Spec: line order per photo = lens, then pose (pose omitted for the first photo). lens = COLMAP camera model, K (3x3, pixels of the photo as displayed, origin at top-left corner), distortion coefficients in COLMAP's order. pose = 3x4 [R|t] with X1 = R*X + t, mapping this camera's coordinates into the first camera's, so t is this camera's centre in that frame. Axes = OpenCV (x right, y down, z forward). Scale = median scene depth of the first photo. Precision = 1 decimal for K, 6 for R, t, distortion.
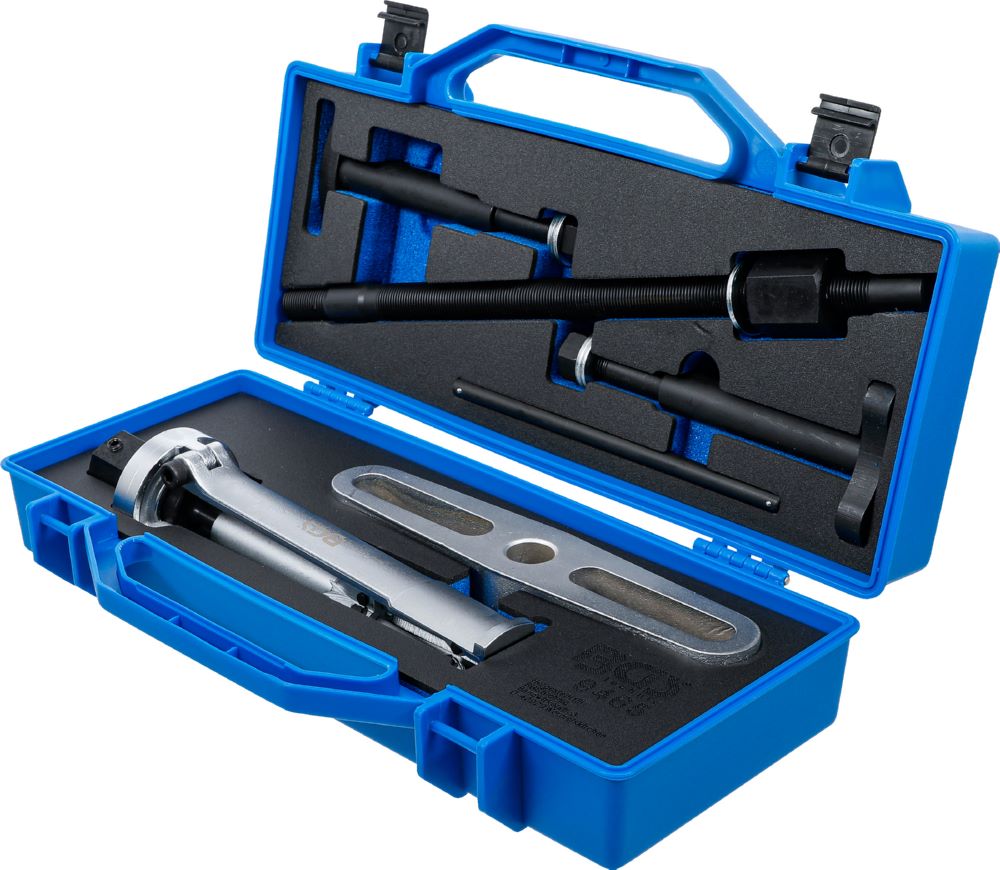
lens RADIAL K [[1949.0, 0, 493.0], [0, 1949.0, 443.4], [0, 0, 1]] dist [-0.008402, 0.000000]
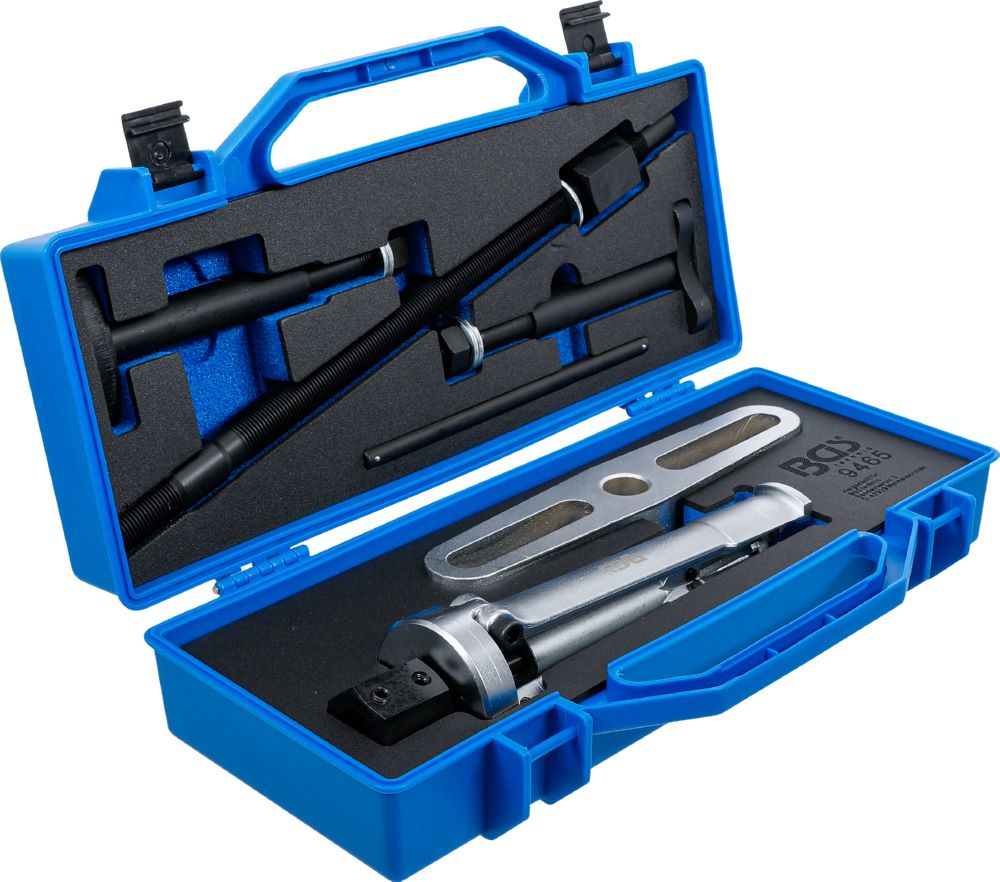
lens RADIAL K [[1949.0, 0, 491.8], [0, 1949.0, 431.0], [0, 0, 1]] dist [-0.008402, 0.000000]
pose [[0.064522, -0.418508, 0.905918, -0.934567], [0.444549, 0.824810, 0.349377, -0.371979], [-0.893428, 0.380183, 0.239266, 0.797260]]
